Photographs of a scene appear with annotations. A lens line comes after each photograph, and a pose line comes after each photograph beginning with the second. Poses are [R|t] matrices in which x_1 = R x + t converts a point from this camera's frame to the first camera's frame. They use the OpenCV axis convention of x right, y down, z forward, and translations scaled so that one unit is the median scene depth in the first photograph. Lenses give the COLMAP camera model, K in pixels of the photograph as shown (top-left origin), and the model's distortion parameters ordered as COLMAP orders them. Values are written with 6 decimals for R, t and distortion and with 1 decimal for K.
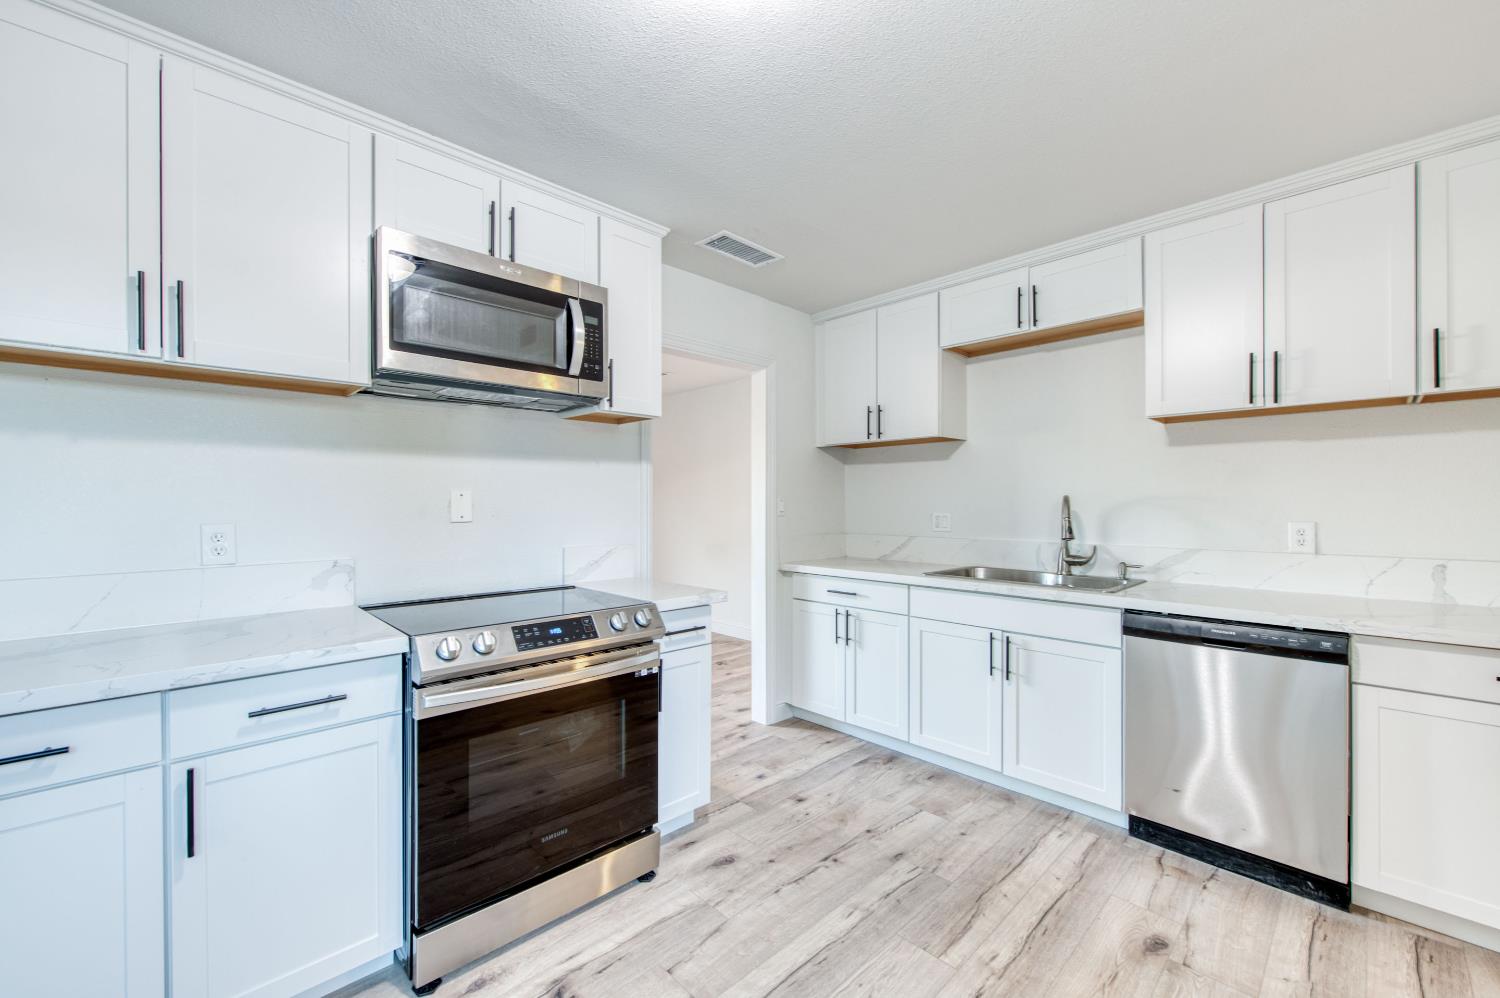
lens RADIAL K [[602.9, 0, 746.6], [0, 602.9, 503.7], [0, 0, 1]] dist [-0.001416, -0.000854]
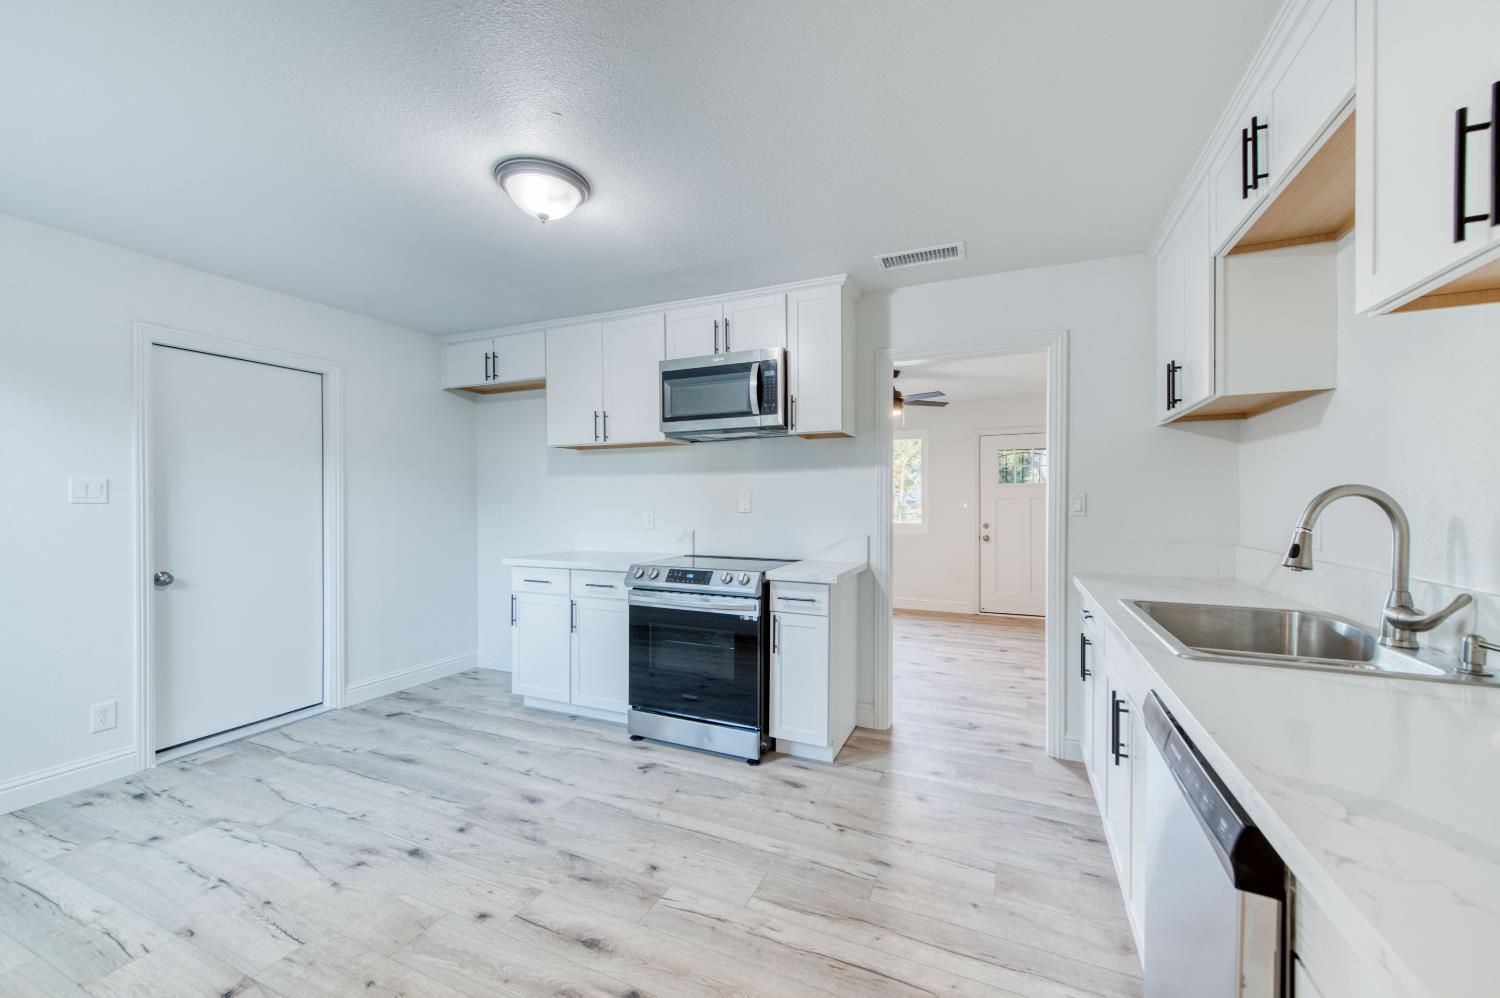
lens RADIAL K [[585.5, 0, 747.8], [0, 585.5, 504.0], [0, 0, 1]] dist [0.009368, -0.001550]
pose [[0.370818, 0.003567, -0.928699, 1.018360], [-0.002153, 0.999993, 0.002982, 0.002942], [0.928703, 0.000893, 0.370824, 0.433382]]
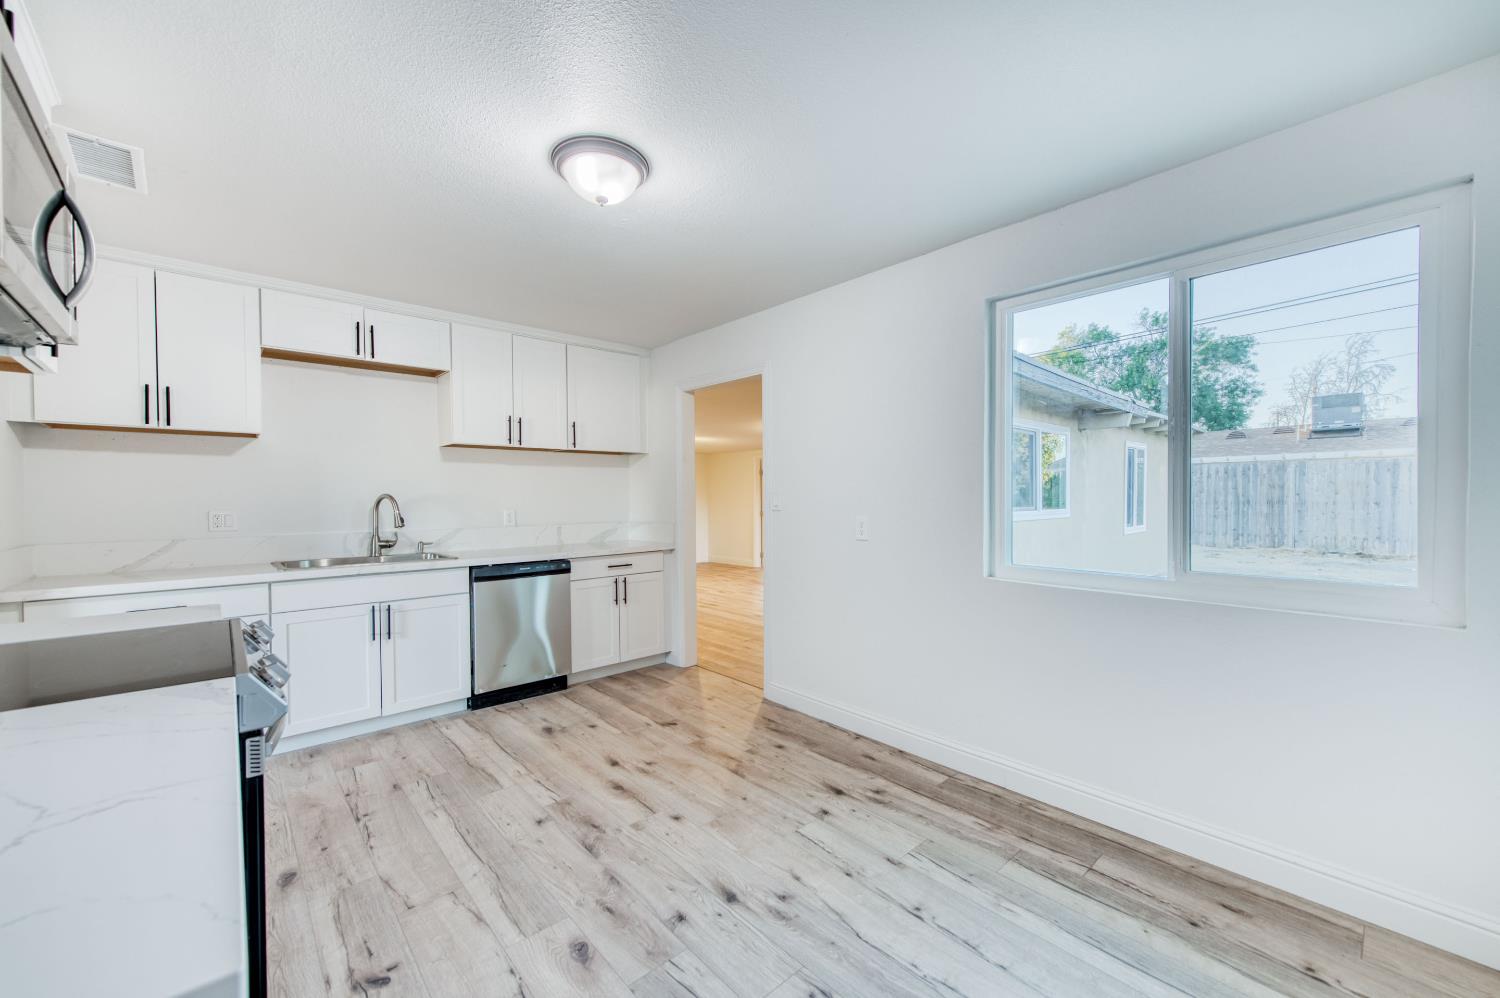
lens RADIAL K [[585.5, 0, 749.6], [0, 585.5, 505.4], [0, 0, 1]] dist [0.009368, -0.001550]
pose [[0.032735, -0.013699, 0.999370, -0.889920], [0.008664, 0.999872, 0.013422, 0.000798], [-0.999427, 0.008219, 0.032849, 0.227815]]
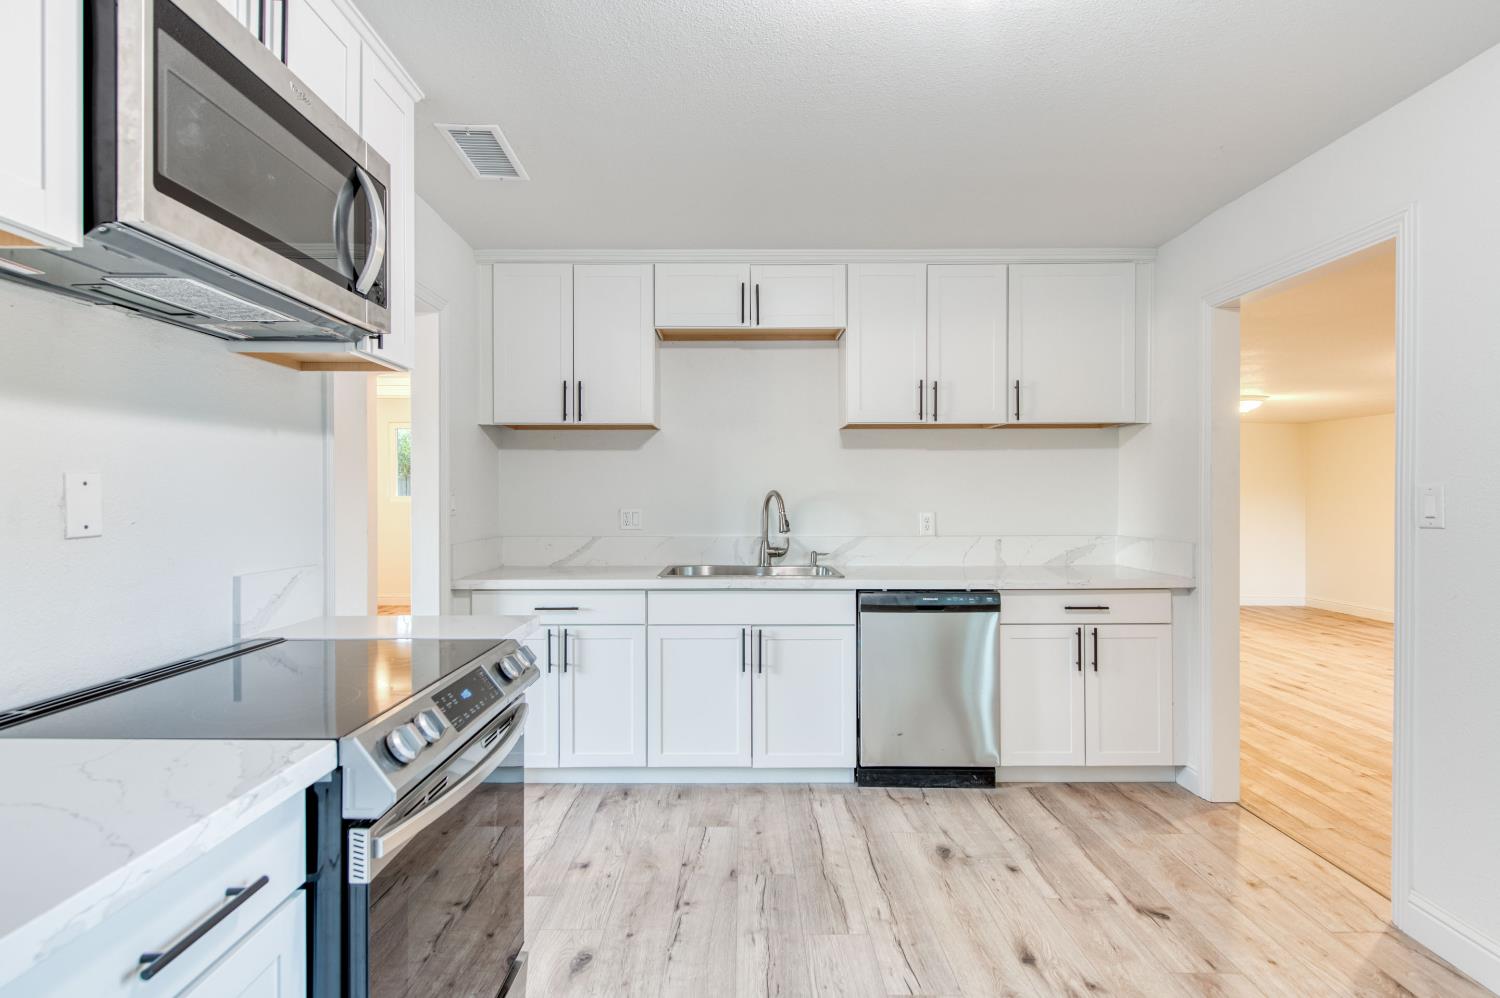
lens RADIAL K [[742.7, 0, 745.0], [0, 742.7, 502.1], [0, 0, 1]] dist [0.011376, -0.003263]
pose [[0.692468, -0.004761, 0.721433, -0.553259], [0.001557, 0.999986, 0.005105, -0.000699], [-0.721447, -0.002411, 0.692465, 0.178470]]
